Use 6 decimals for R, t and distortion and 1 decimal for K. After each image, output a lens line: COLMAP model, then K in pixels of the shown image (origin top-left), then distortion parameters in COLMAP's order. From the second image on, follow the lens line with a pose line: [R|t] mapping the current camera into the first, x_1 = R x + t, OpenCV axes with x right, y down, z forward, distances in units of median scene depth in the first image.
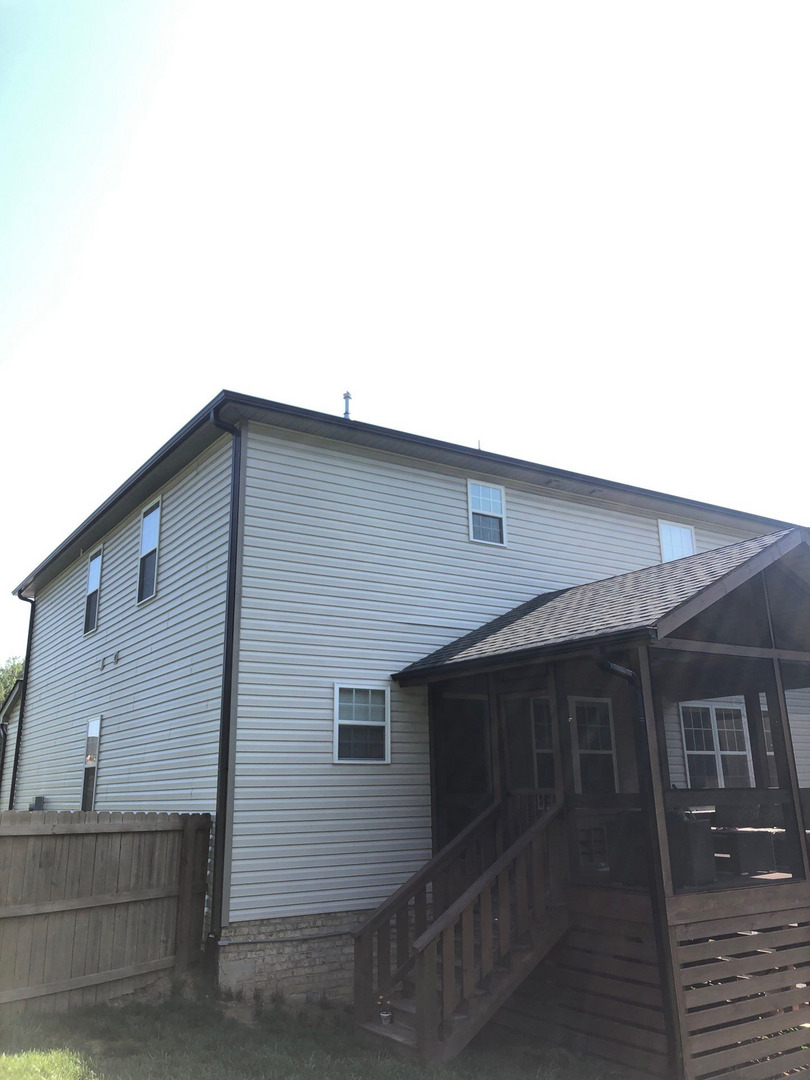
lens RADIAL K [[881.3, 0, 403.1], [0, 881.3, 530.9], [0, 0, 1]] dist [0.036224, 0.004936]
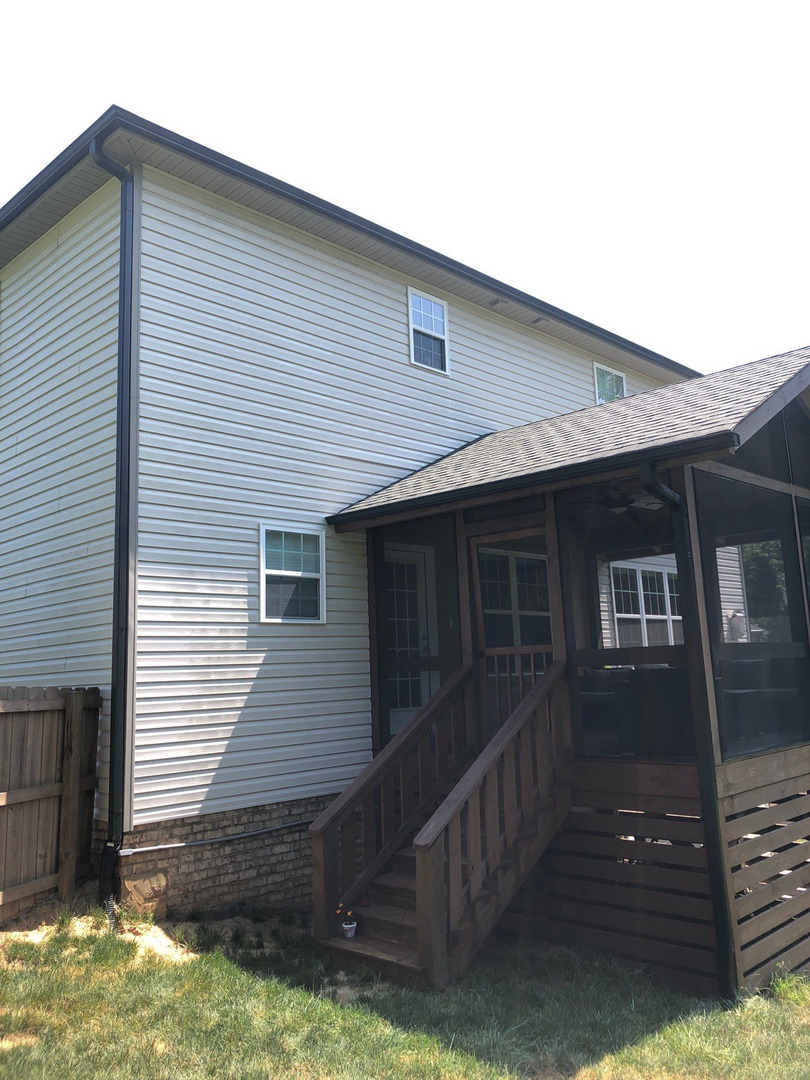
lens RADIAL K [[874.6, 0, 407.1], [0, 874.6, 519.9], [0, 0, 1]] dist [0.134913, -0.218491]
pose [[0.976241, 0.016239, 0.216080, -0.118464], [-0.039264, 0.993937, 0.102698, 0.083488], [-0.213102, -0.108742, 0.970960, 0.213431]]
